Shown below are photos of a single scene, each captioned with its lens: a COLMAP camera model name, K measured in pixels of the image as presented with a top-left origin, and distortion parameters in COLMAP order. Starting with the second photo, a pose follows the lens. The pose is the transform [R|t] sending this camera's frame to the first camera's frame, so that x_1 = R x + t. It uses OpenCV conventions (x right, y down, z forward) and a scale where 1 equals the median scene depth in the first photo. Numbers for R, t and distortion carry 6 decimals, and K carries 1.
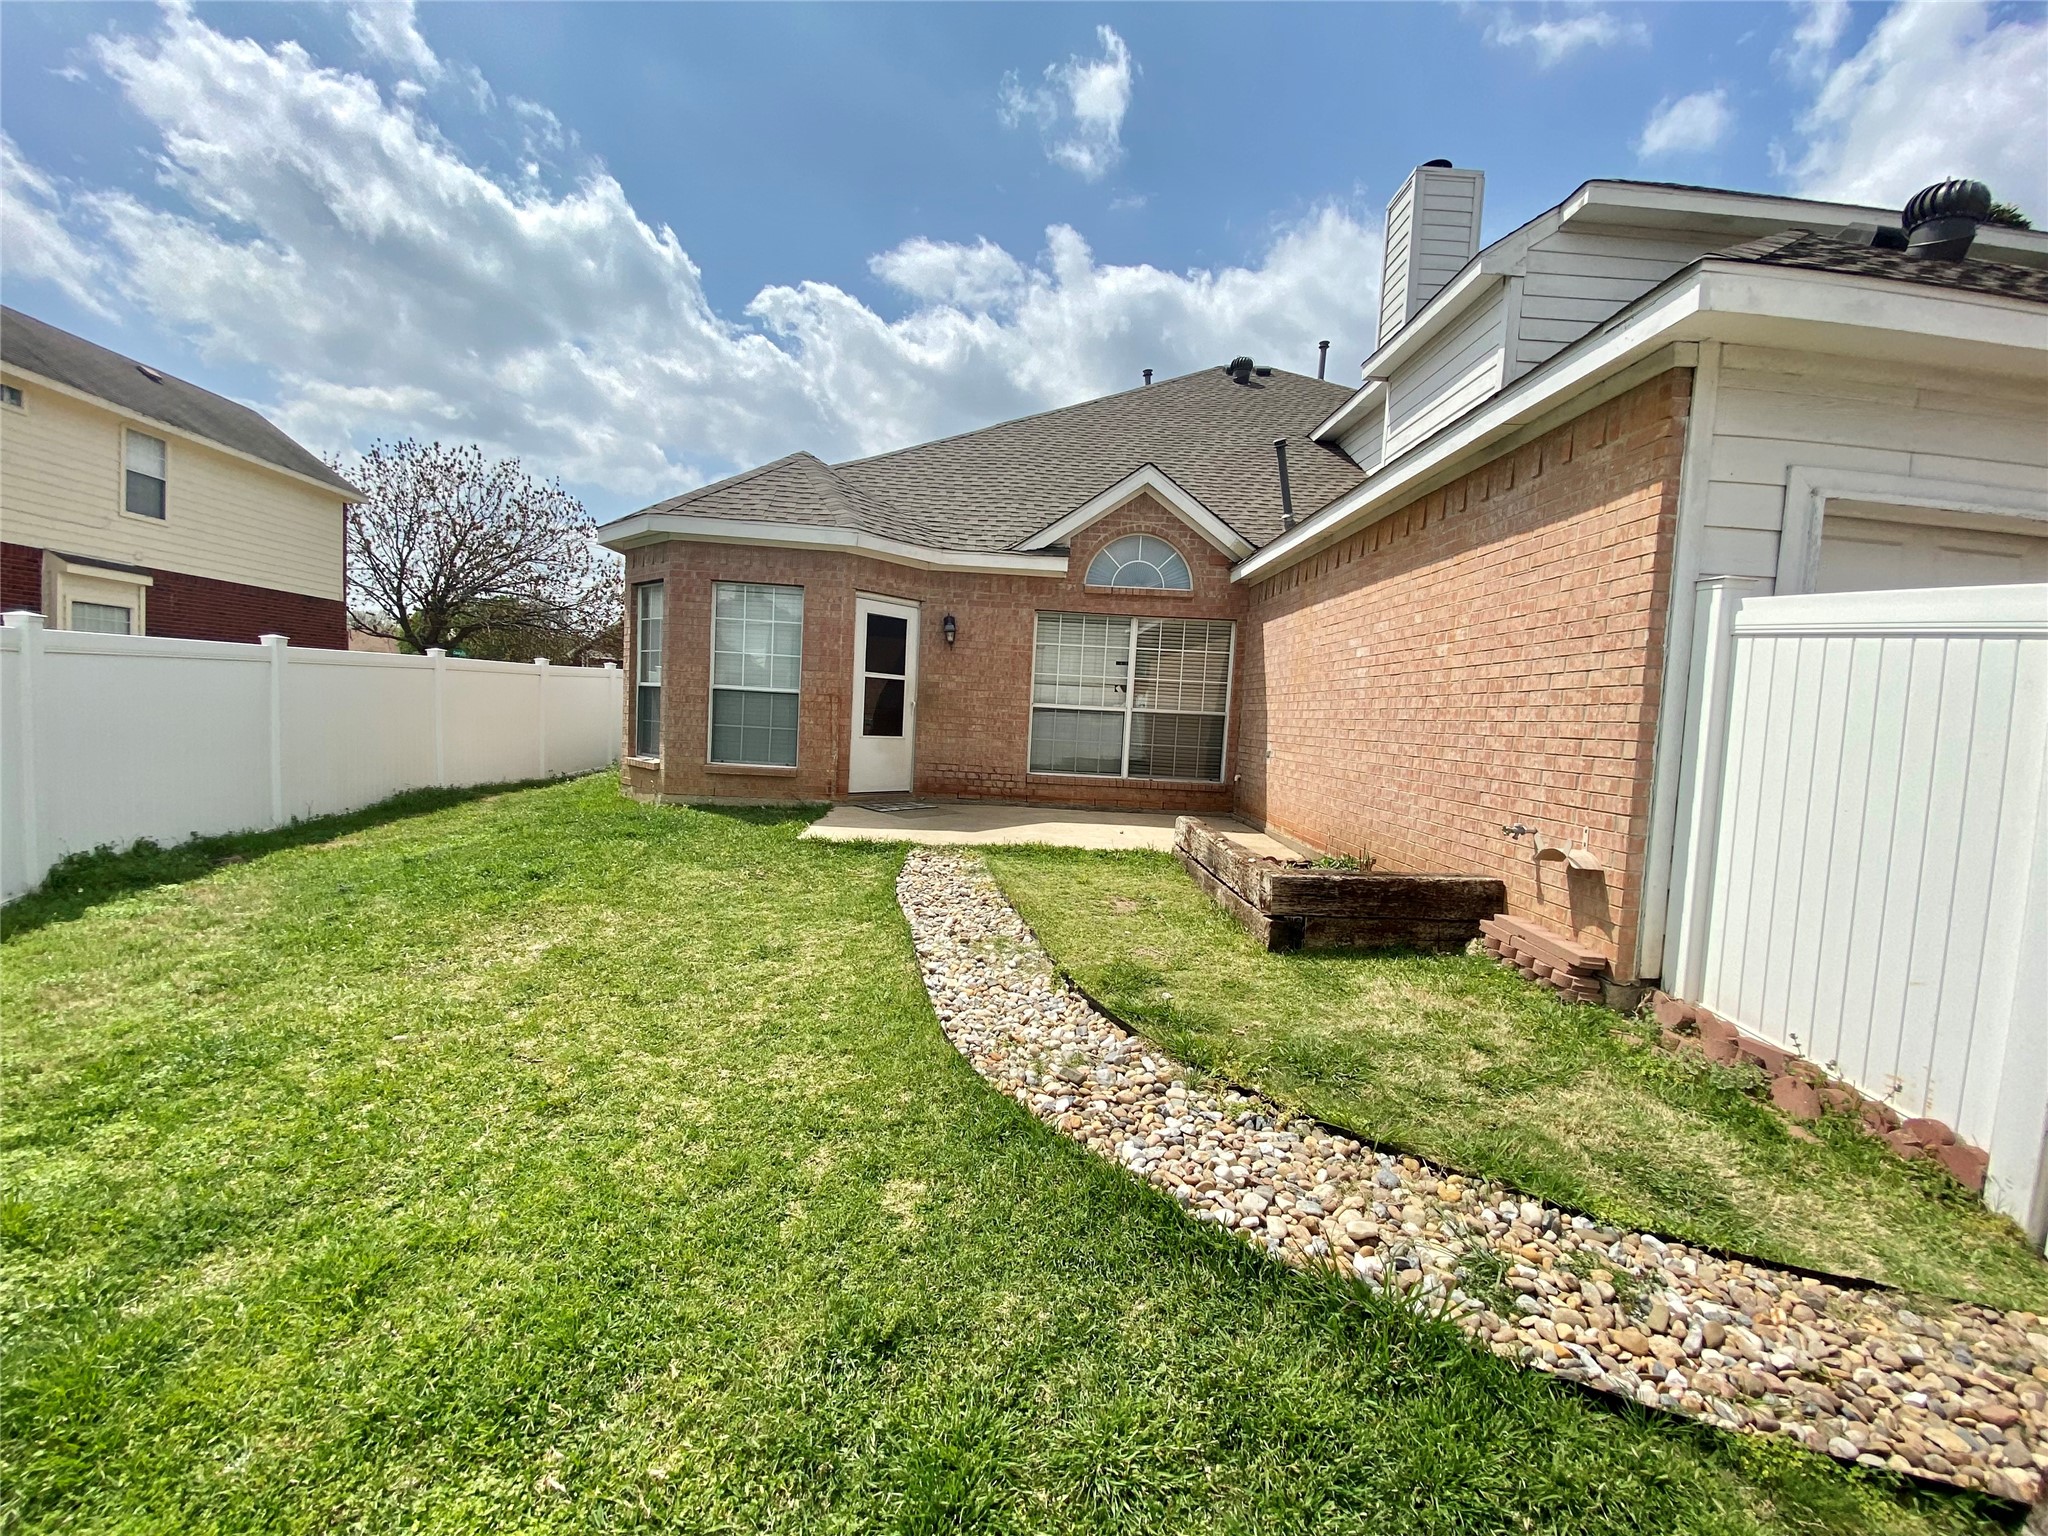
lens RADIAL K [[832.1, 0, 1031.5], [0, 832.1, 769.3], [0, 0, 1]] dist [-0.003131, -0.009021]
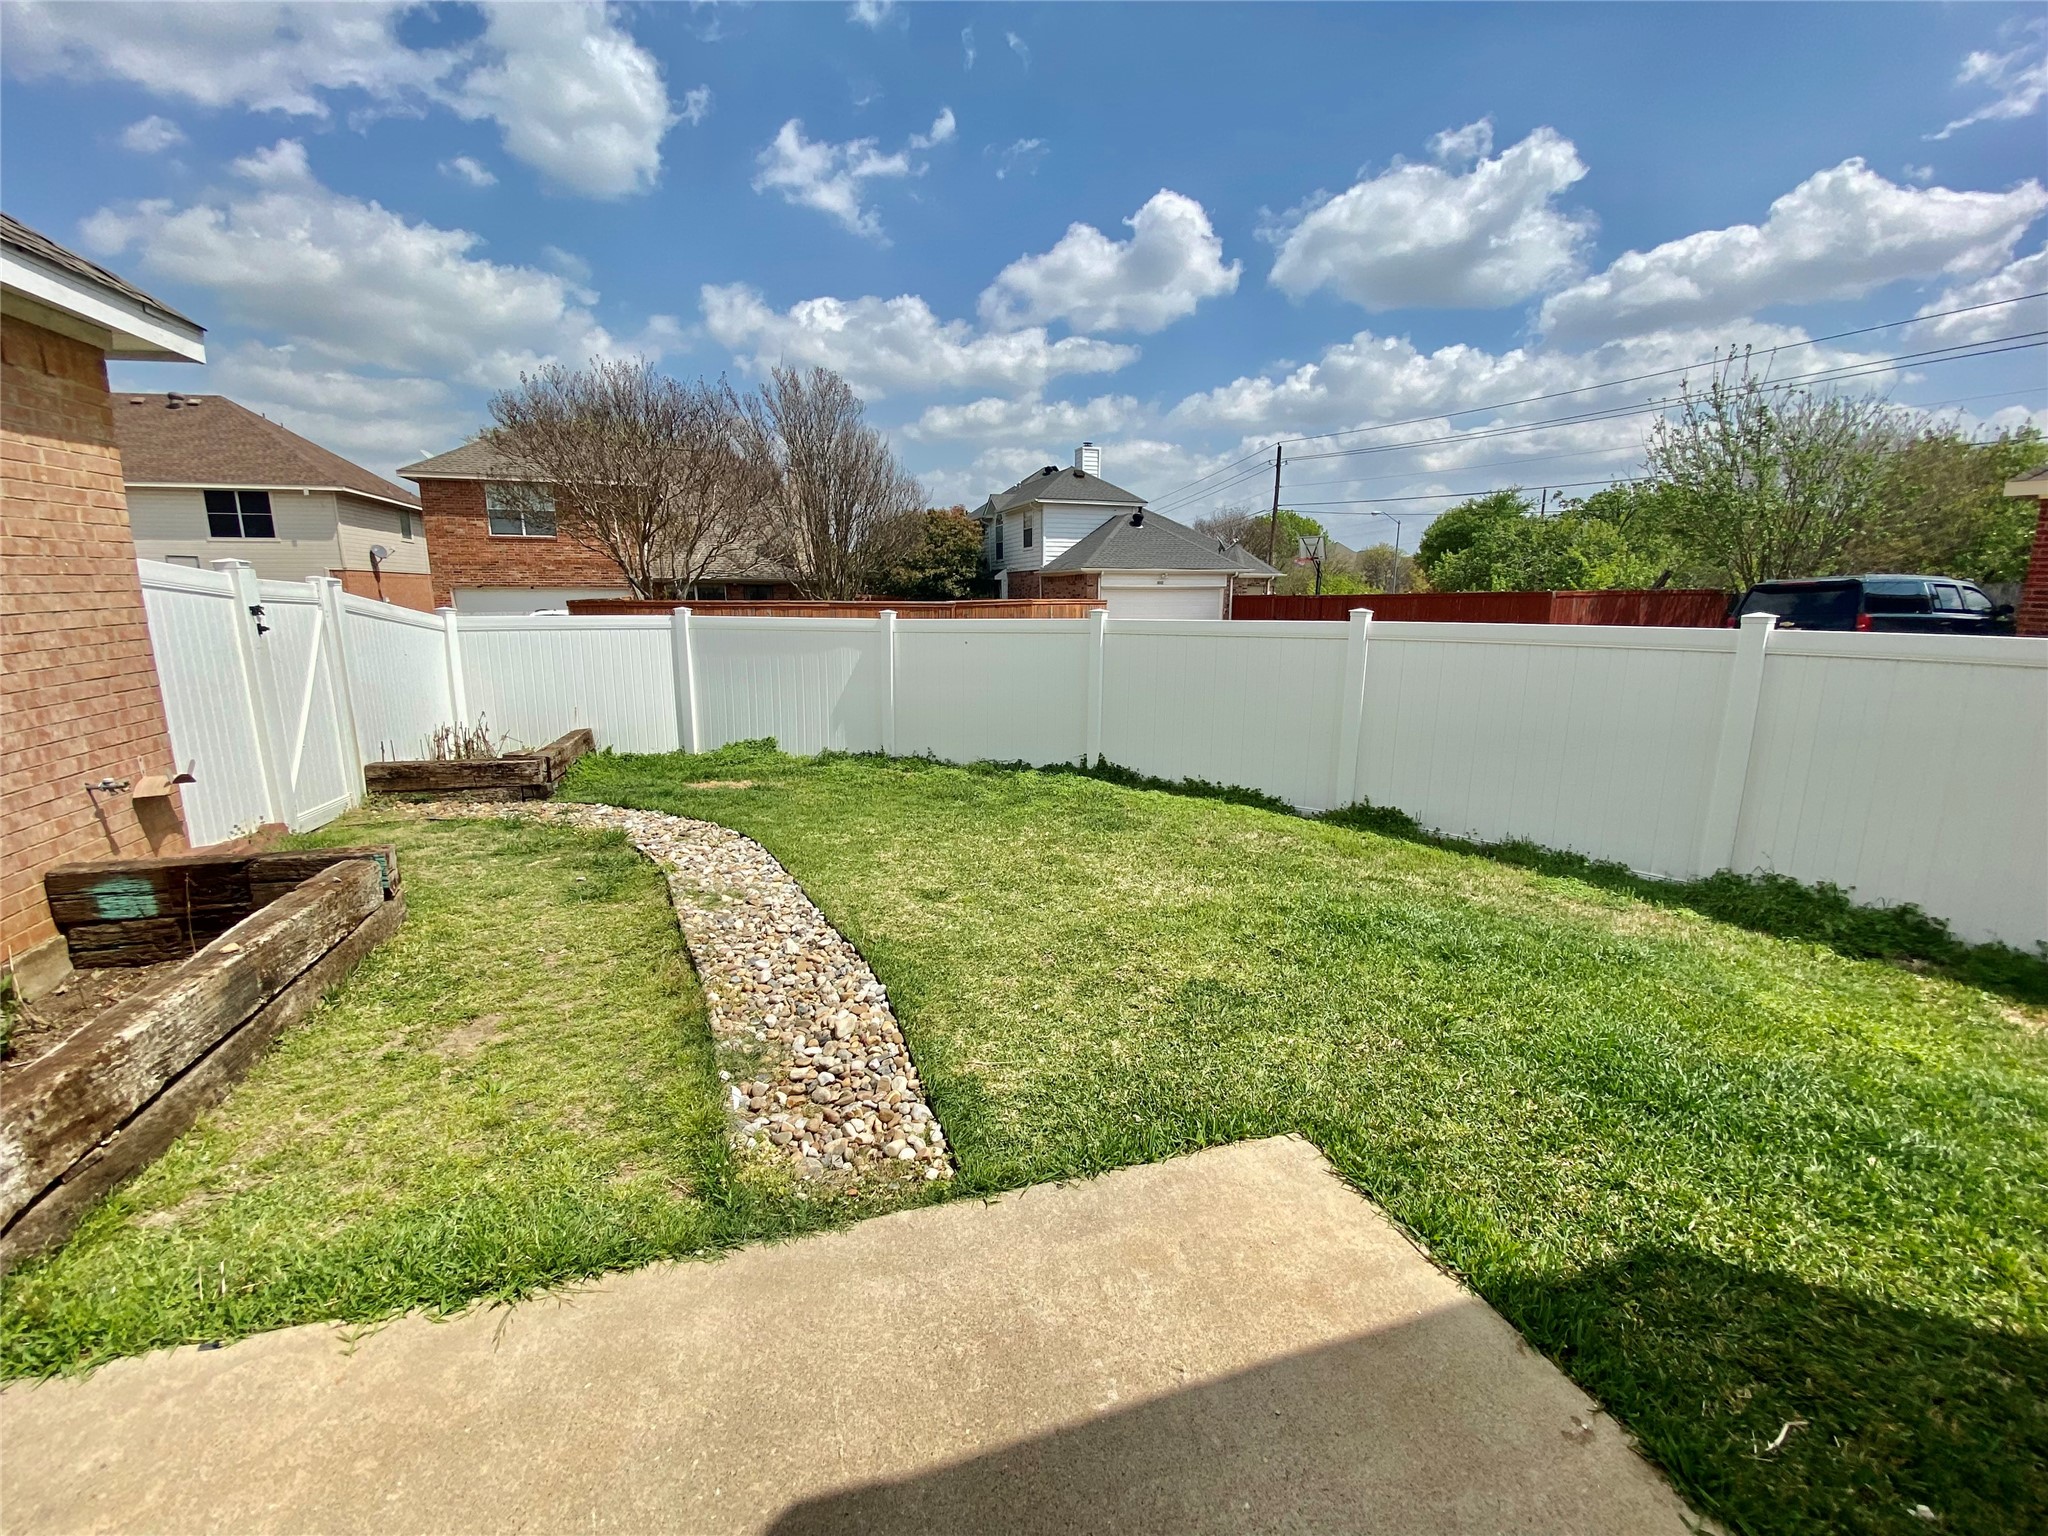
lens RADIAL K [[832.1, 0, 1020.0], [0, 832.1, 767.7], [0, 0, 1]] dist [-0.003131, -0.009021]
pose [[-0.971656, 0.000819, -0.236399, -0.178064], [-0.062254, 0.963811, 0.259217, -0.247801], [0.228056, 0.266587, -0.936441, 2.127101]]
